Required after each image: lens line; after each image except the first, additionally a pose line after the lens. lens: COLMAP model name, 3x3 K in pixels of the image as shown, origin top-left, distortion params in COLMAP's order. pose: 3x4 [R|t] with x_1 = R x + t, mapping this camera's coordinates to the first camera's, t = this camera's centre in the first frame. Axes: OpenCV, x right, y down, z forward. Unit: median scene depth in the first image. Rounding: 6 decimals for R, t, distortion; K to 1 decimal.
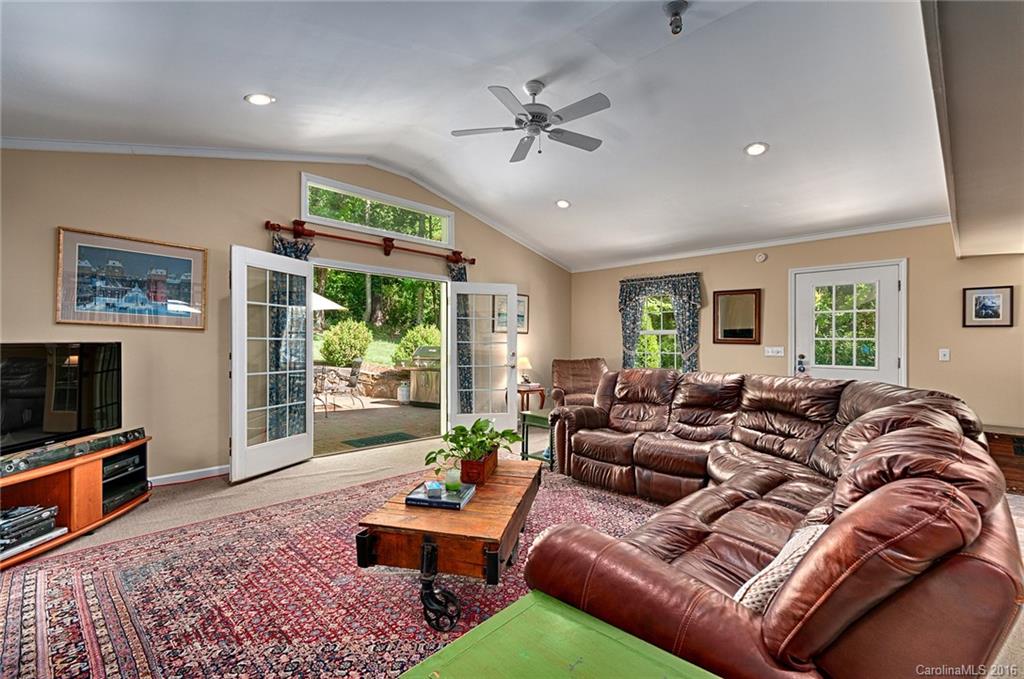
lens RADIAL K [[451.8, 0, 506.2], [0, 451.8, 343.5], [0, 0, 1]] dist [0.013213, -0.000839]
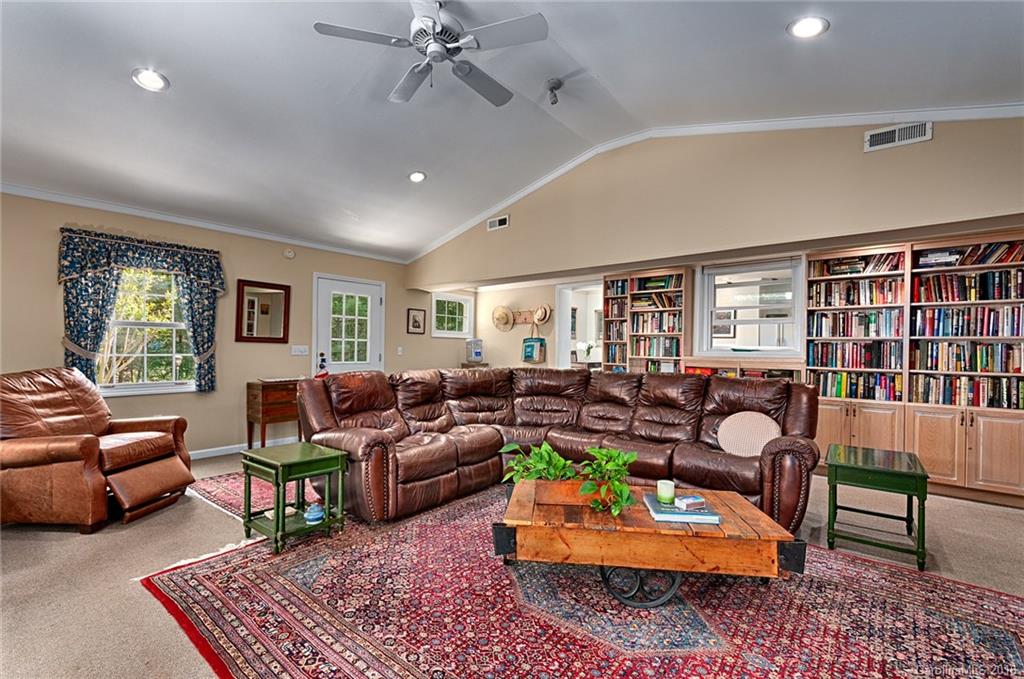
lens RADIAL K [[451.8, 0, 506.3], [0, 451.8, 343.8], [0, 0, 1]] dist [0.013213, -0.000839]
pose [[-0.092246, -0.000111, 0.995736, -0.538552], [-0.013127, 0.999913, -0.001104, -0.001896], [-0.995650, -0.013173, -0.092240, 0.746422]]
